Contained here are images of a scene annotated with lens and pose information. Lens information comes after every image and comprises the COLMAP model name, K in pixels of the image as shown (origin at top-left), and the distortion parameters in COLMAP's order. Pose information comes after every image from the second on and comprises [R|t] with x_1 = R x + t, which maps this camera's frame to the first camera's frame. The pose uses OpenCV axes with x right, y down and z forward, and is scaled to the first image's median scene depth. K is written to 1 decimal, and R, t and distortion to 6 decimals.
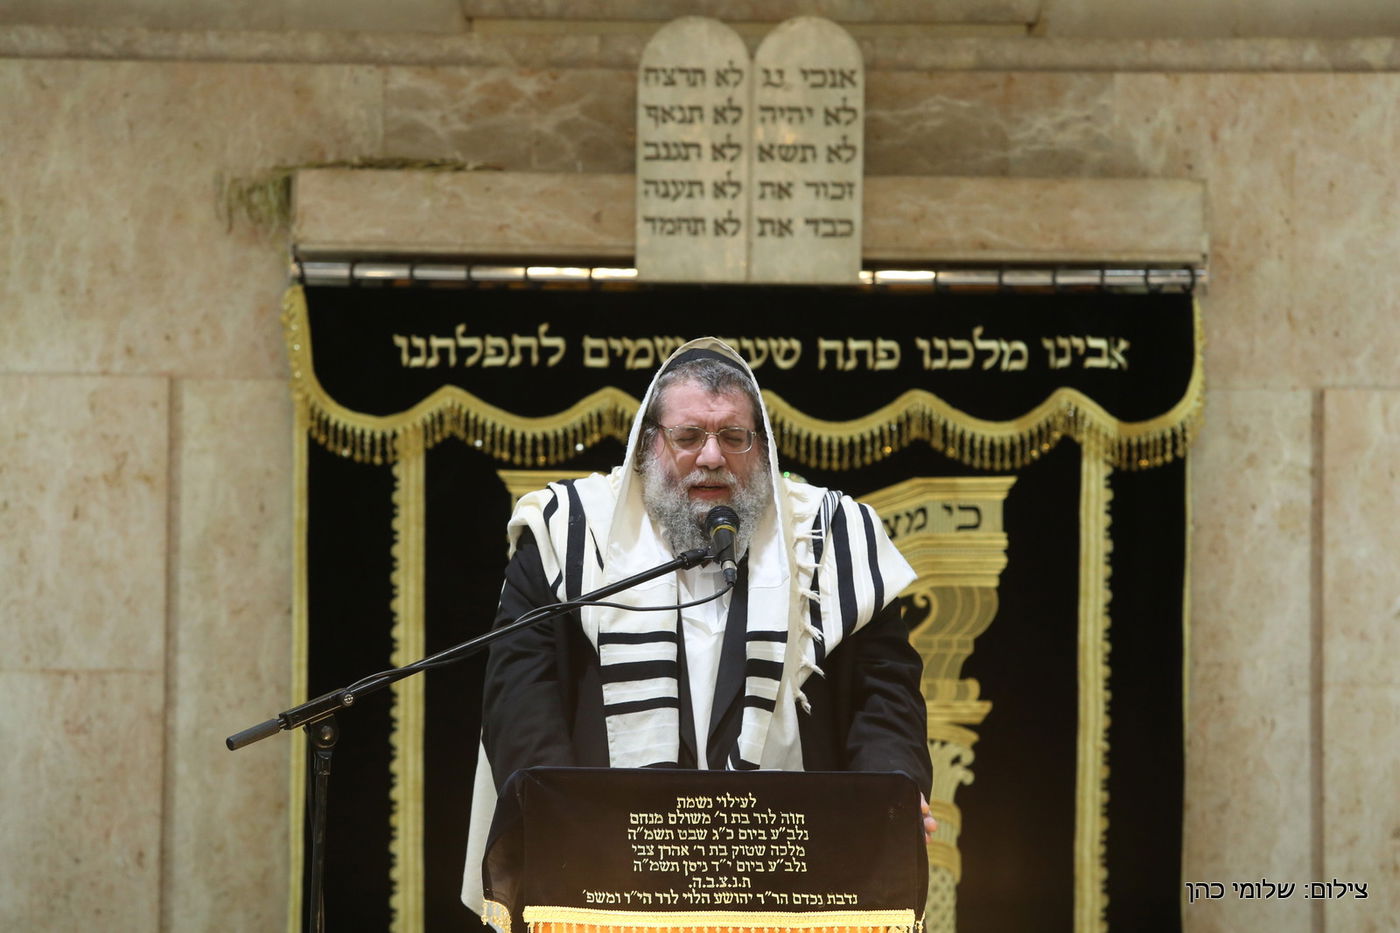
lens RADIAL K [[7295.3, 0, 700.0], [0, 7295.3, 466.5], [0, 0, 1]] dist [1.330458, 3.429667]
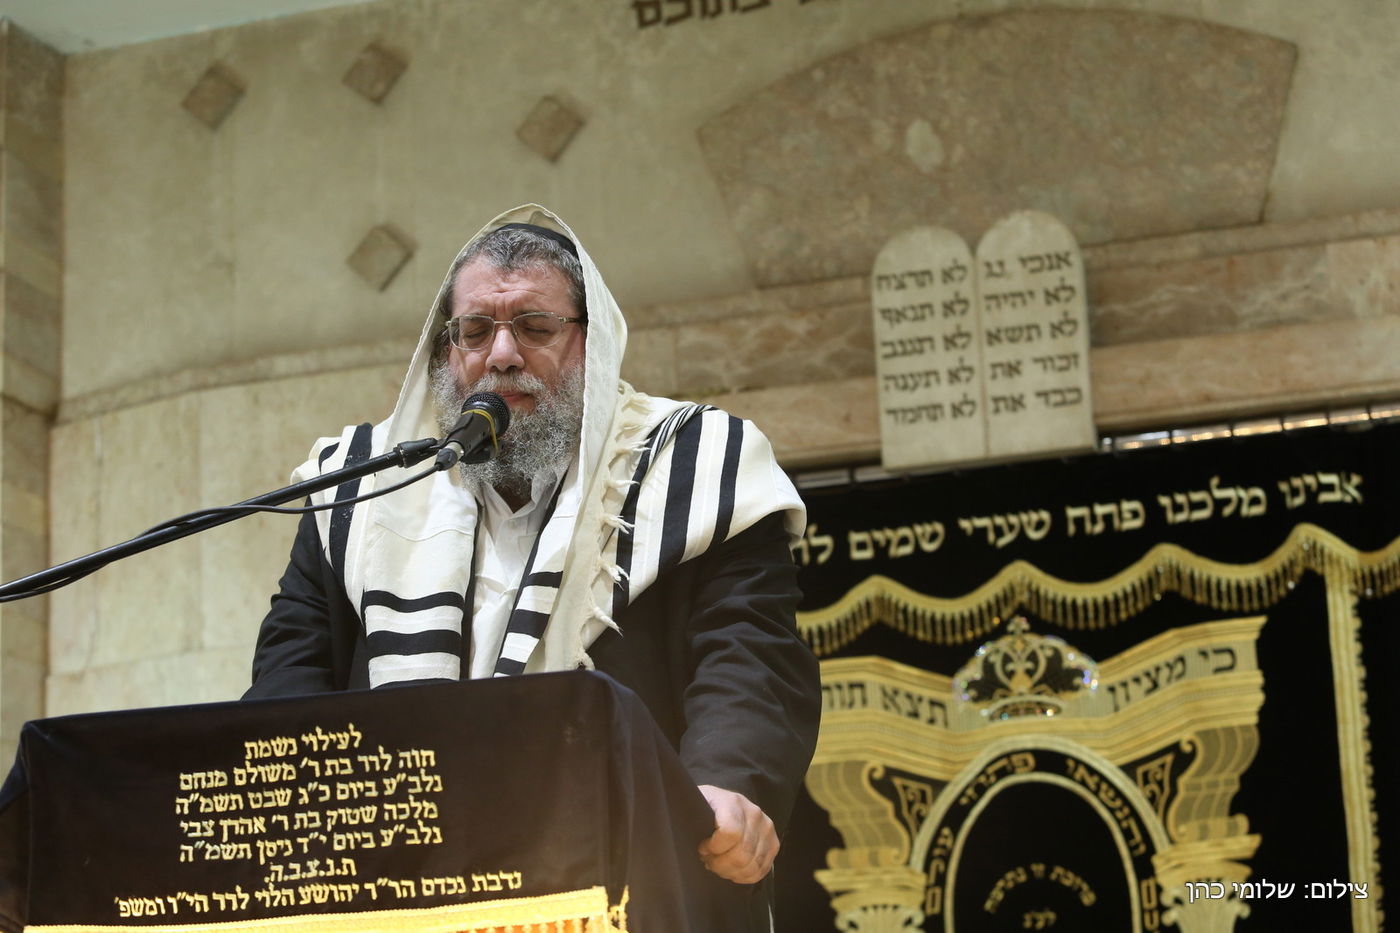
lens RADIAL K [[2947.4, 0, 700.0], [0, 2947.4, 466.5], [0, 0, 1]] dist [-0.285652, 0.261626]
pose [[0.955625, -0.123866, -0.267278, 0.079476], [0.070772, 0.977265, -0.199859, 0.057237], [0.285957, 0.172075, 0.942666, 0.588949]]
